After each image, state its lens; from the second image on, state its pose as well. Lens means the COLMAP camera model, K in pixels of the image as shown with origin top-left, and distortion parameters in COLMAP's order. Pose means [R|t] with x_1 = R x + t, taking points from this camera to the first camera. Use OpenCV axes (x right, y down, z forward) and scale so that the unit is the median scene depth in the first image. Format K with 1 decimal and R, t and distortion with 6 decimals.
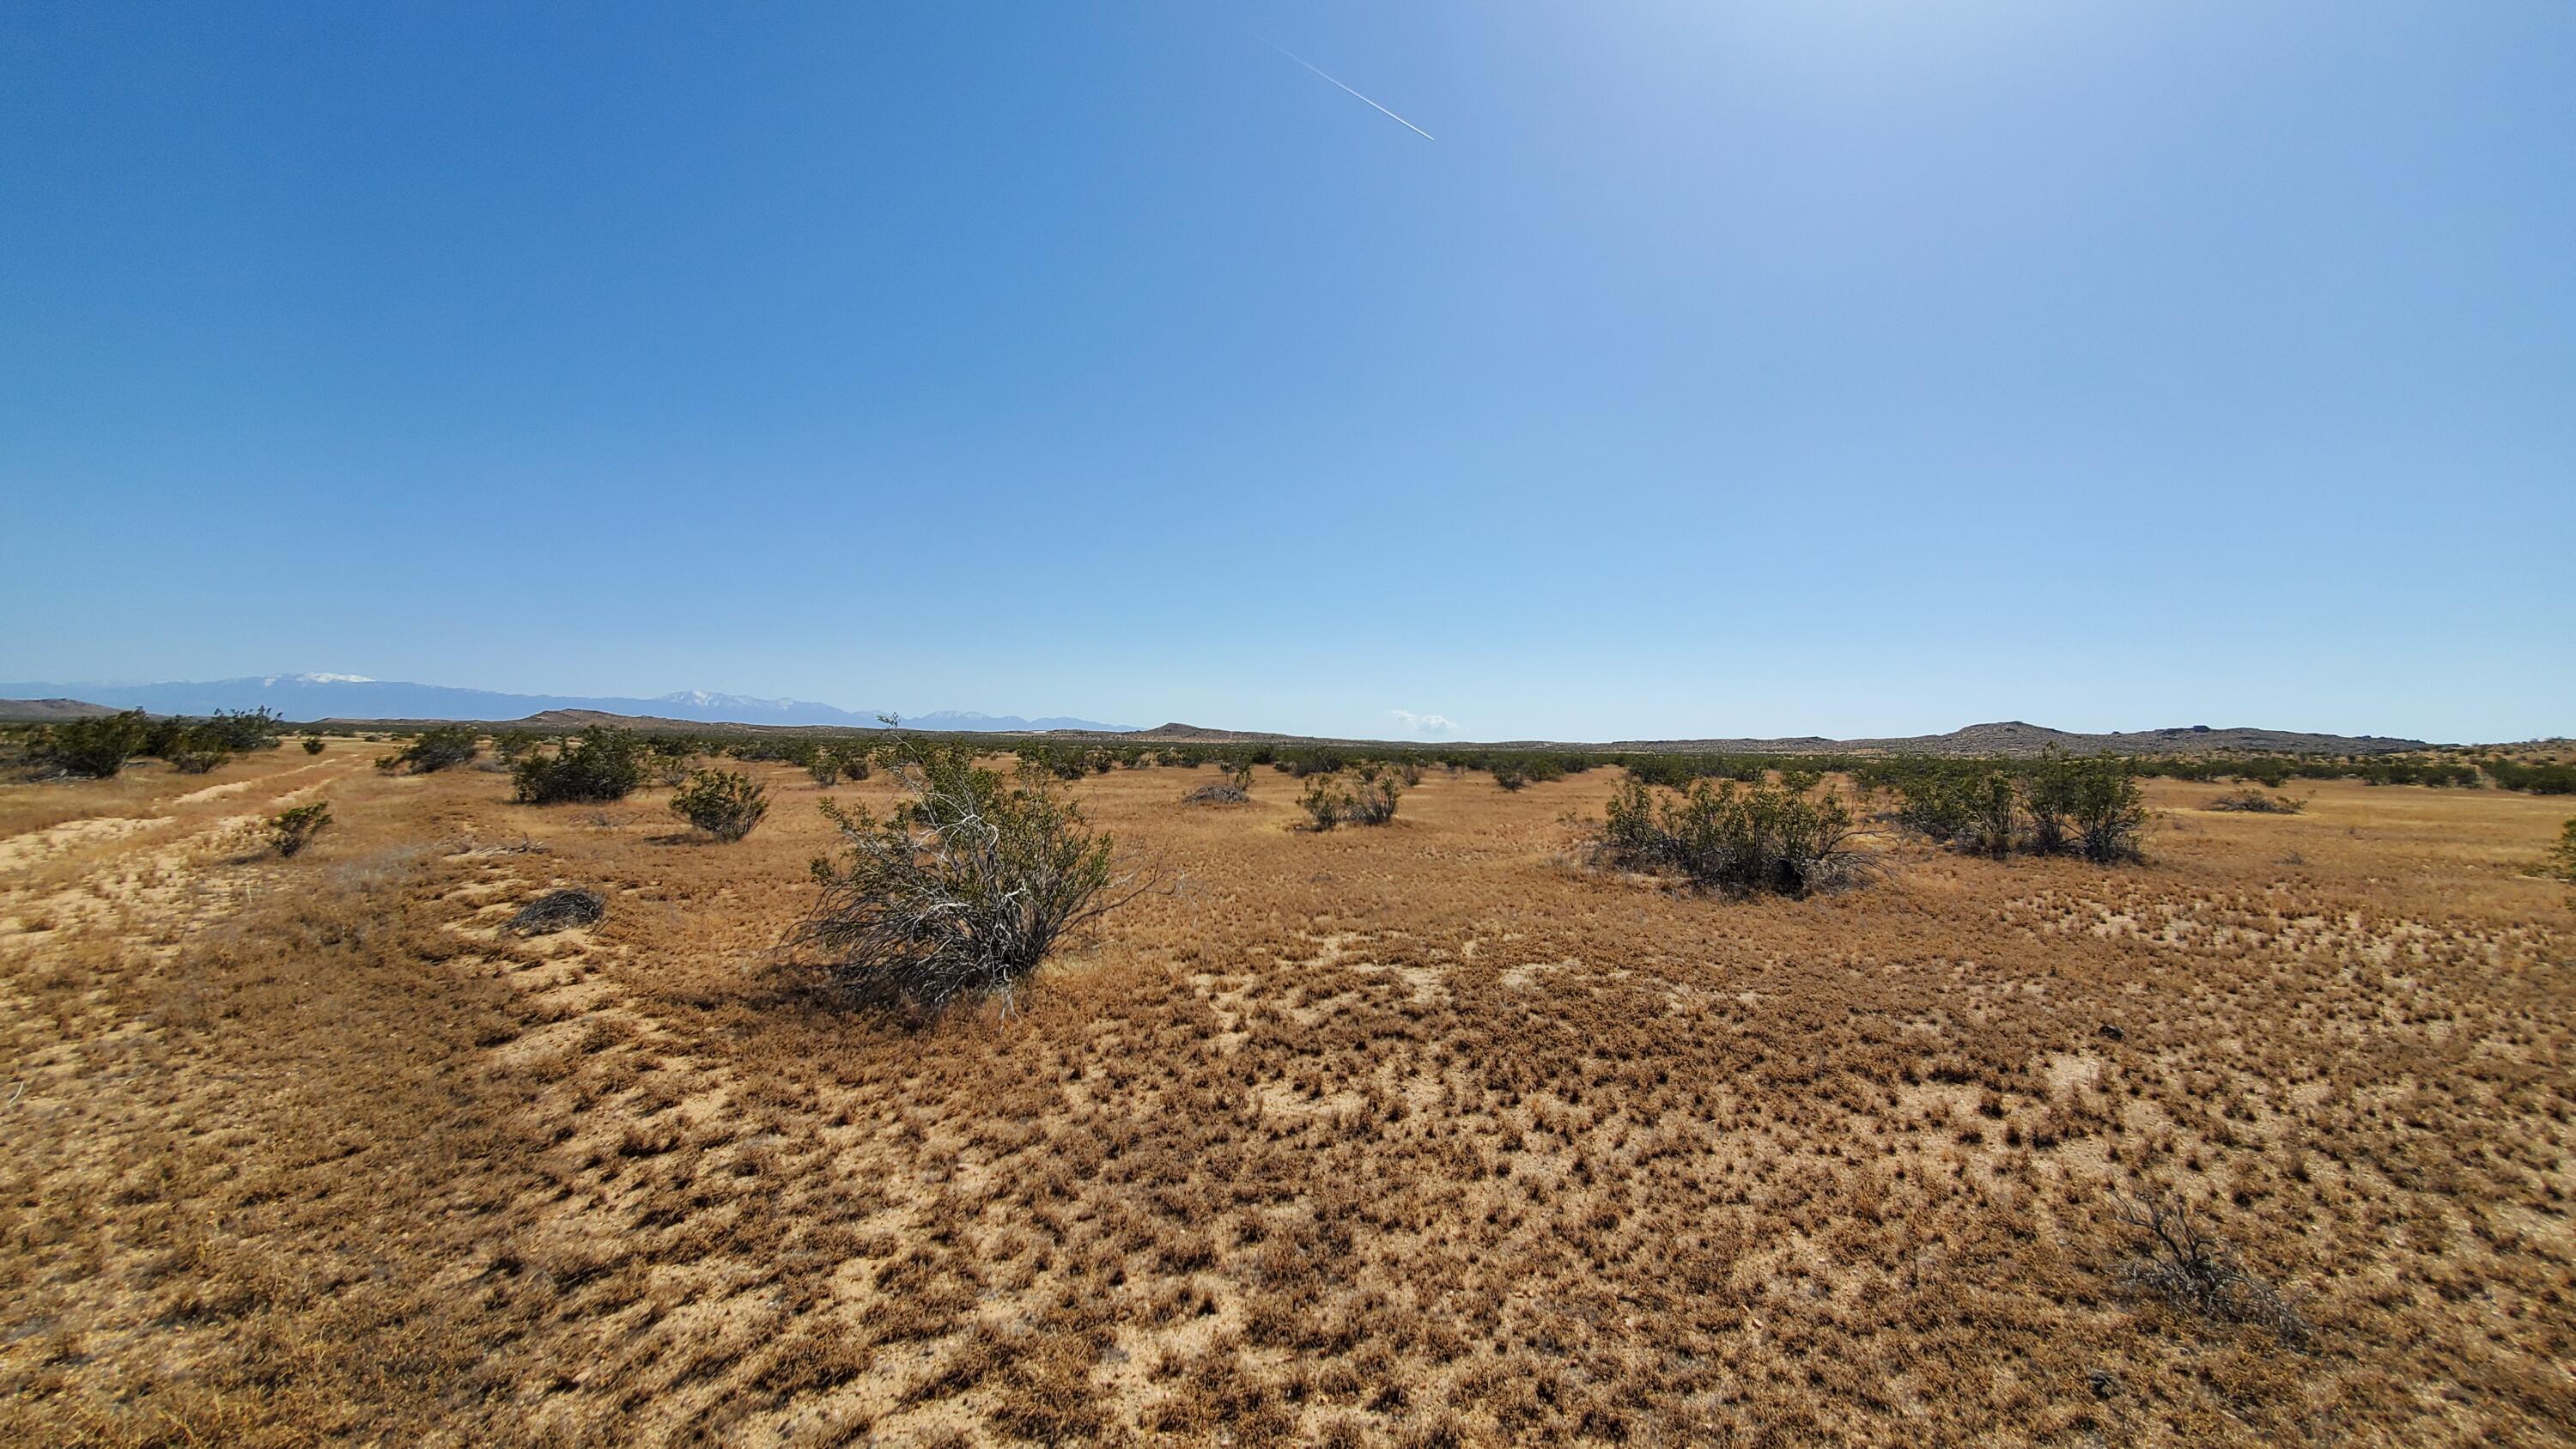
lens RADIAL K [[1017.0, 0, 1296.0], [0, 1017.0, 678.5], [0, 0, 1]] dist [-0.002764, 0.000521]
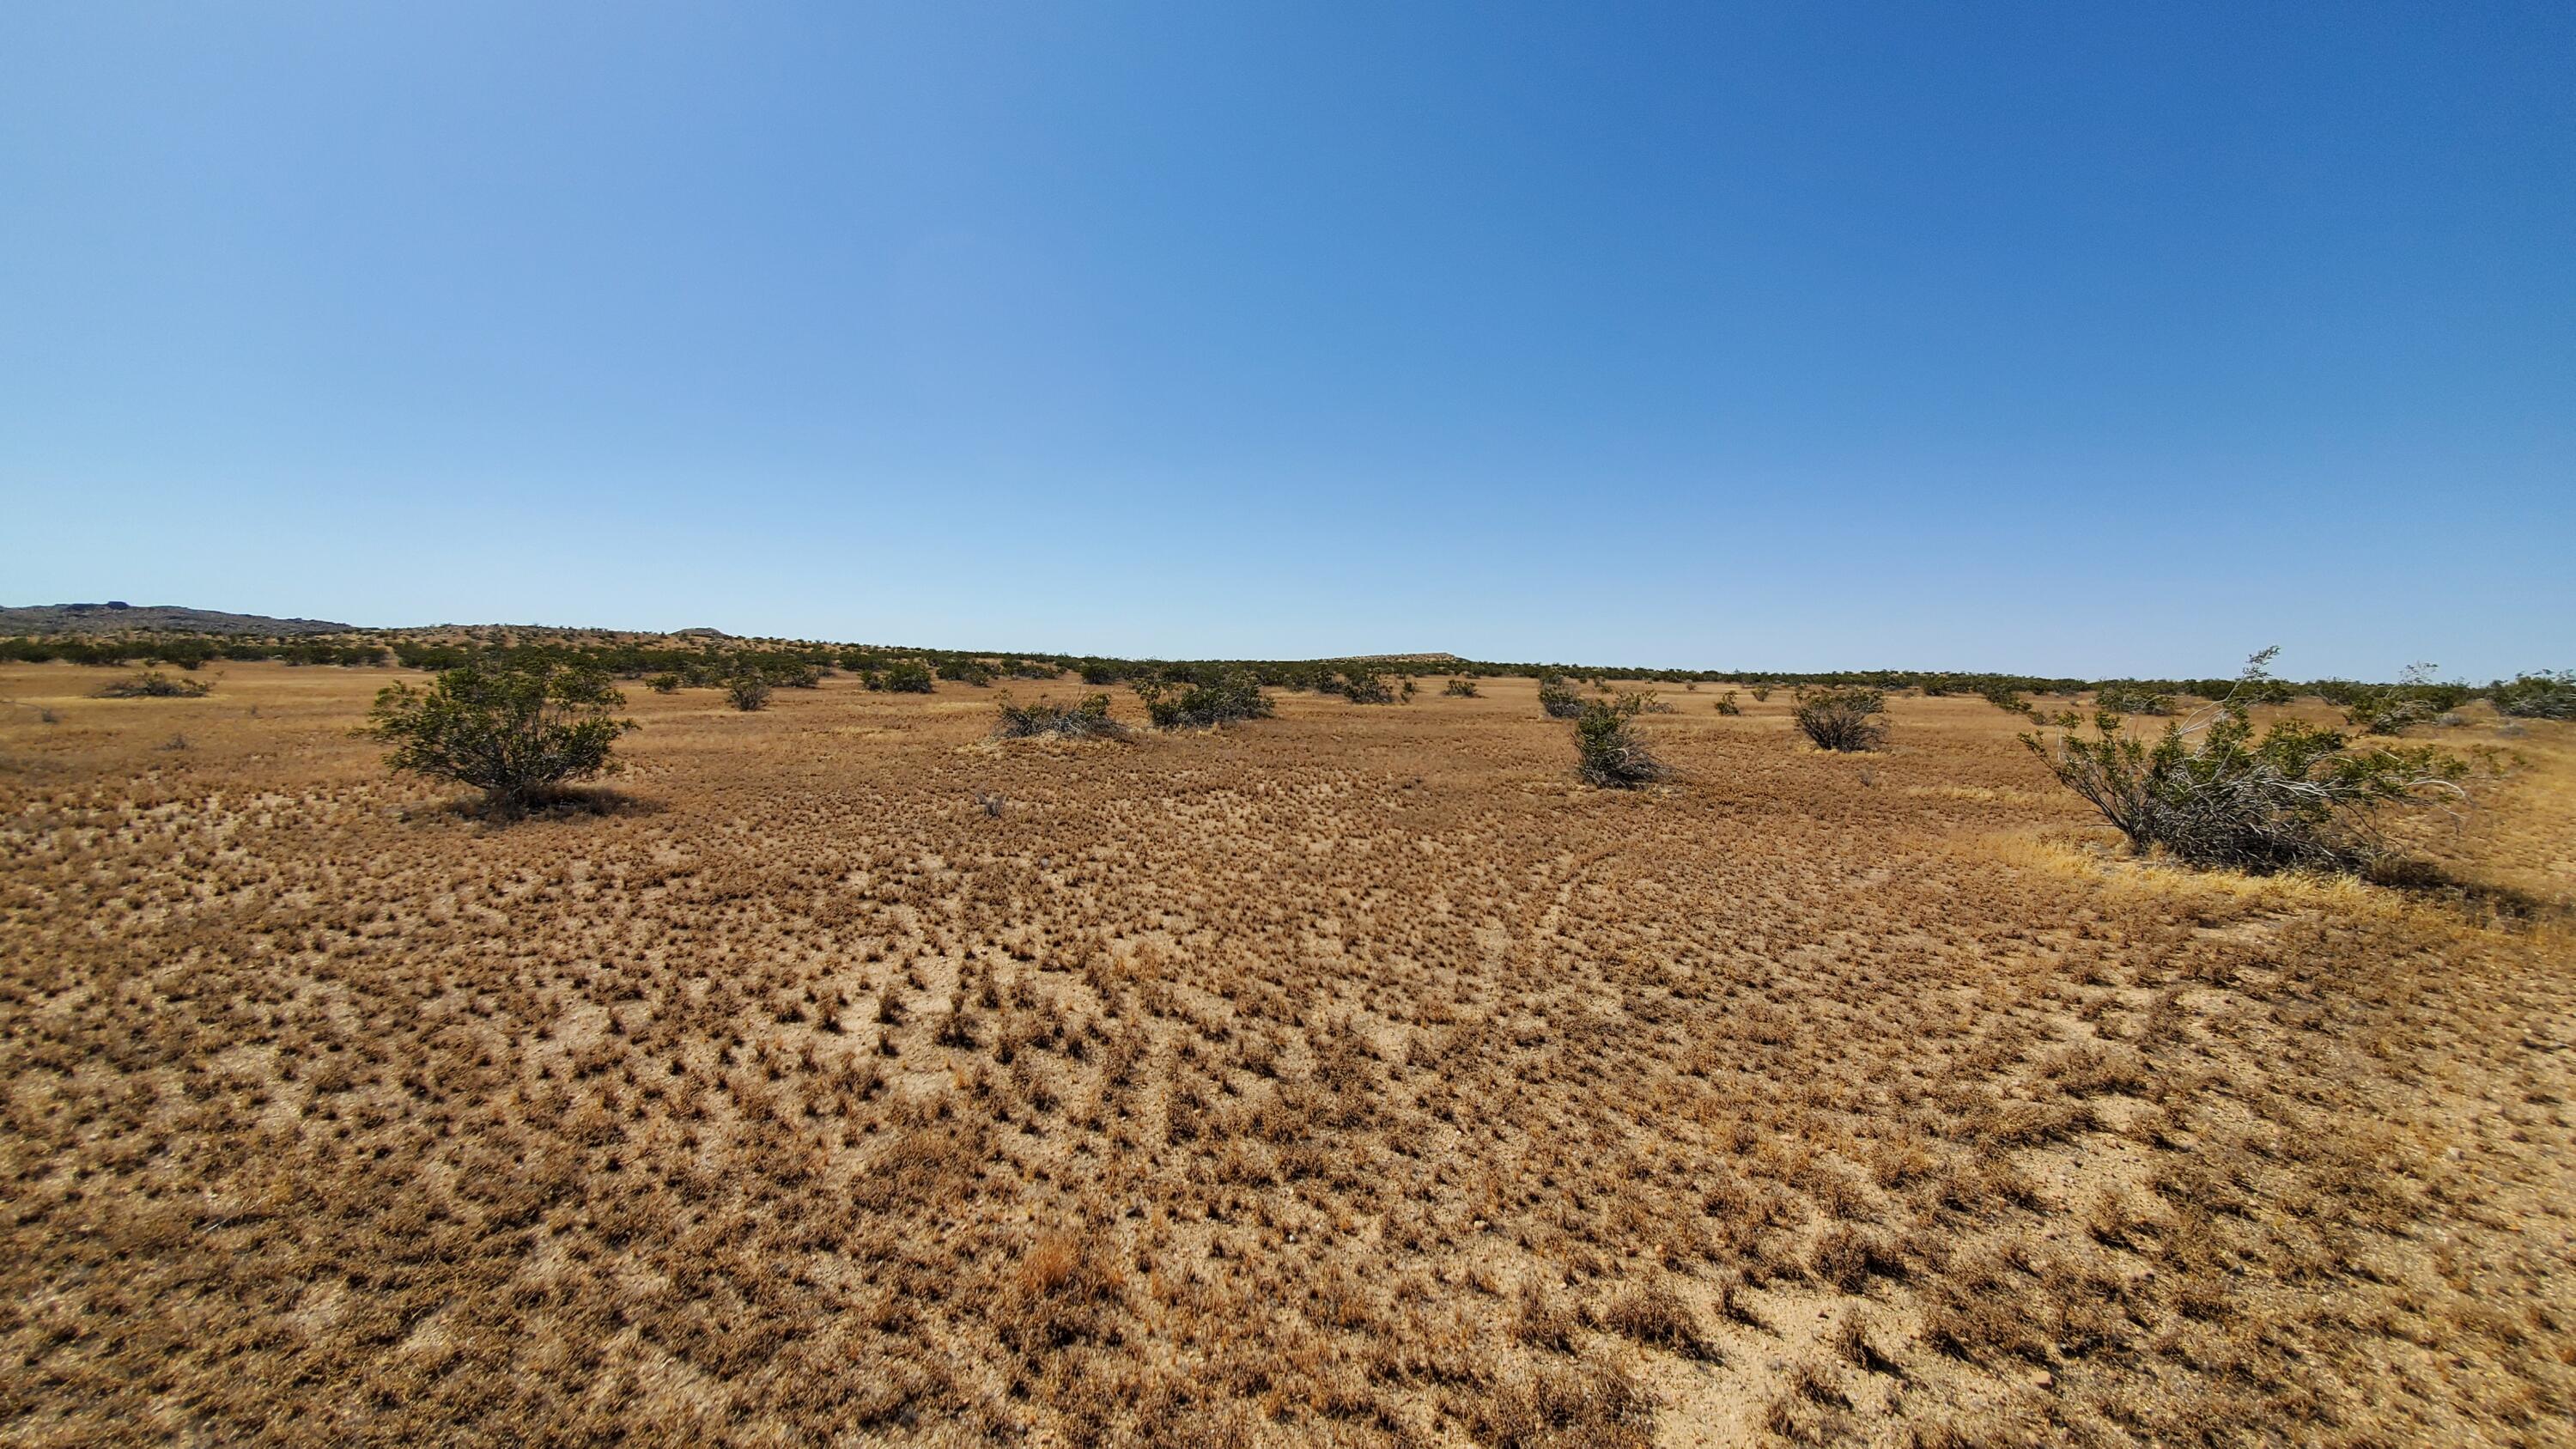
lens RADIAL K [[1017.0, 0, 1296.0], [0, 1017.0, 678.5], [0, 0, 1]] dist [-0.002764, 0.000521]
pose [[0.007612, -0.028937, 0.999552, 0.120044], [-0.084330, 0.996002, 0.029476, 0.006215], [-0.996409, -0.084516, 0.005141, -0.062756]]
